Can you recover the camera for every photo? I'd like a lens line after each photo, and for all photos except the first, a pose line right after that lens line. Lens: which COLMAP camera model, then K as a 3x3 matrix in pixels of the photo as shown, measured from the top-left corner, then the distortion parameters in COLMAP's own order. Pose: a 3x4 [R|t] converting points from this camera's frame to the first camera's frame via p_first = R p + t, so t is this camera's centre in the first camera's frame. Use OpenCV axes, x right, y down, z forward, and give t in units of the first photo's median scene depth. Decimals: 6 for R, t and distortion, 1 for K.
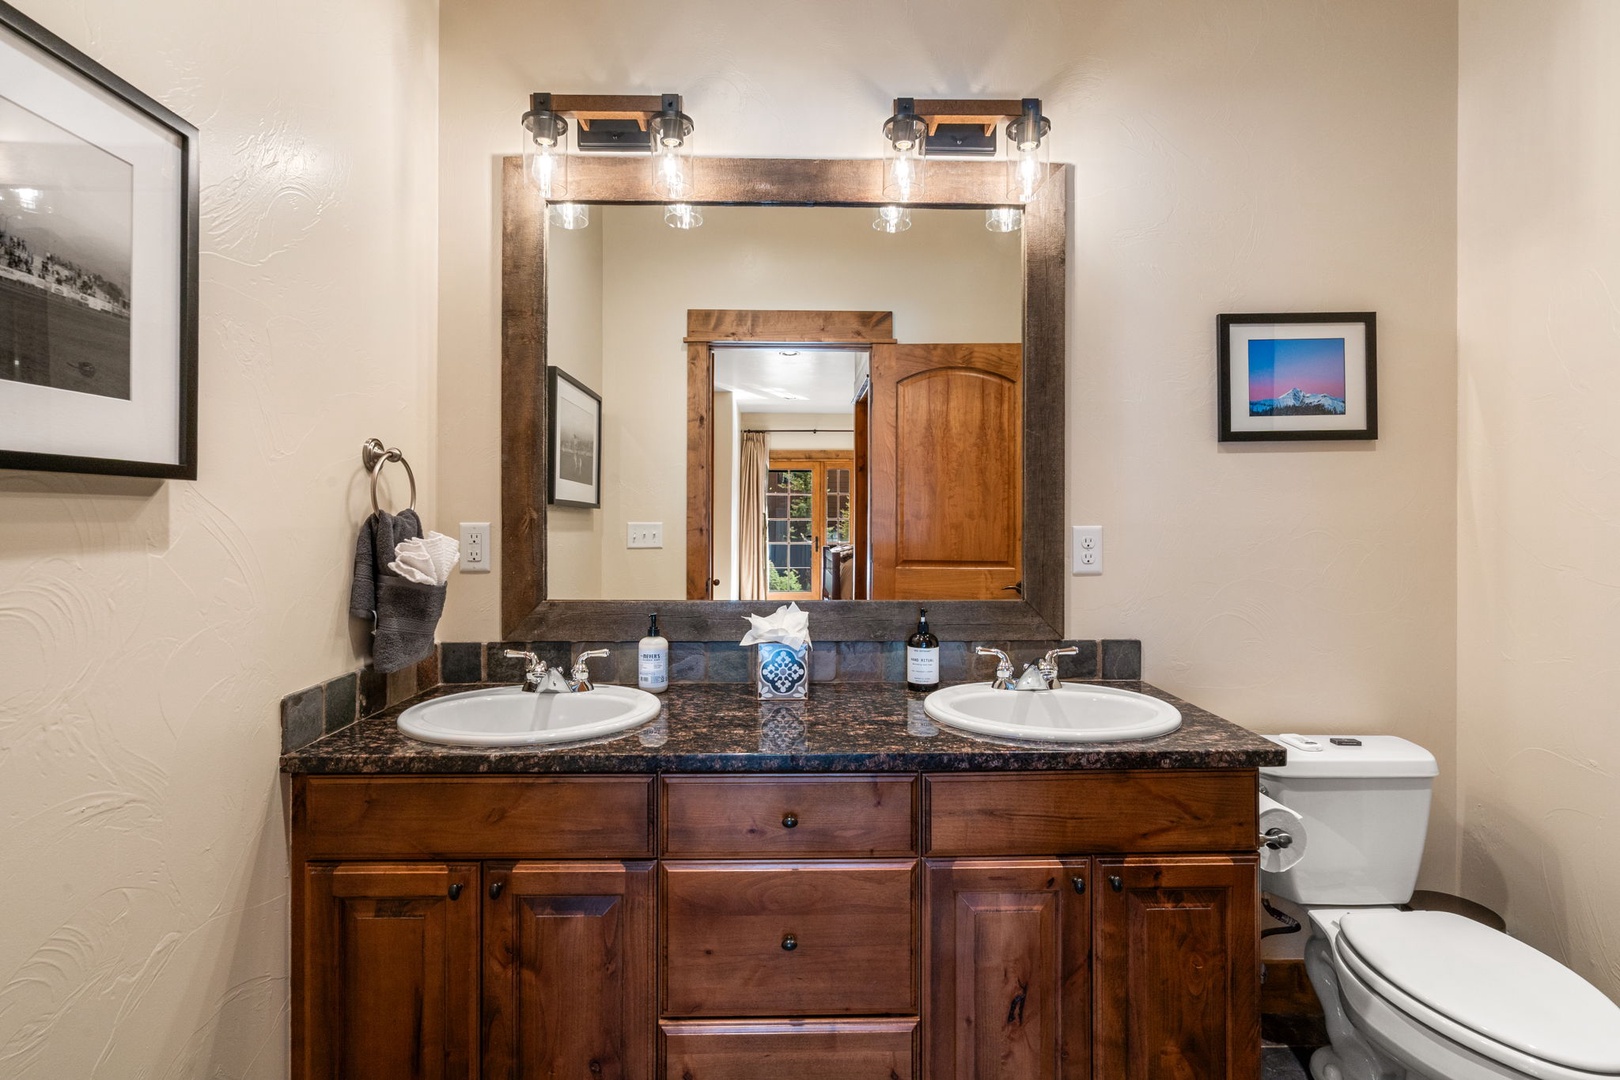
lens RADIAL K [[762.4, 0, 802.2], [0, 762.4, 528.9], [0, 0, 1]] dist [0.000427, 0.000680]
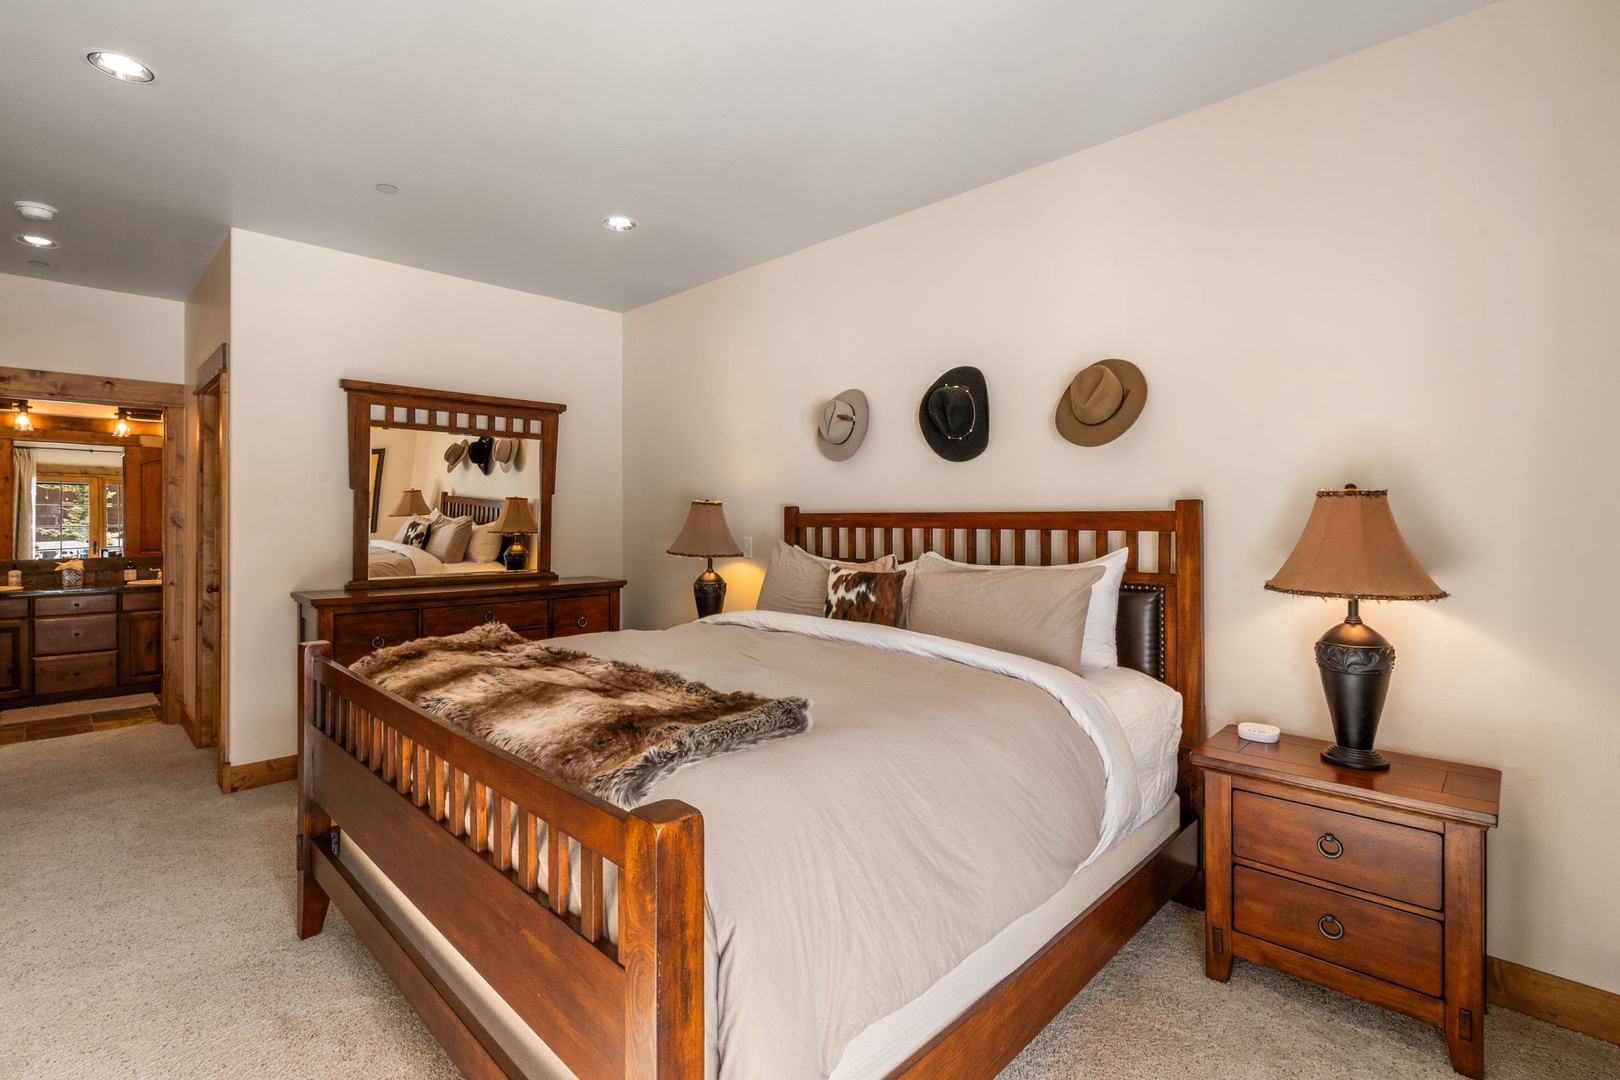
lens RADIAL K [[762.4, 0, 811.6], [0, 762.4, 531.6], [0, 0, 1]] dist [0.000427, 0.000680]
pose [[0.719711, -0.006005, 0.694248, -0.017080], [0.003889, 0.999982, 0.004618, -0.023764], [-0.694263, -0.000623, 0.719721, -4.329803]]
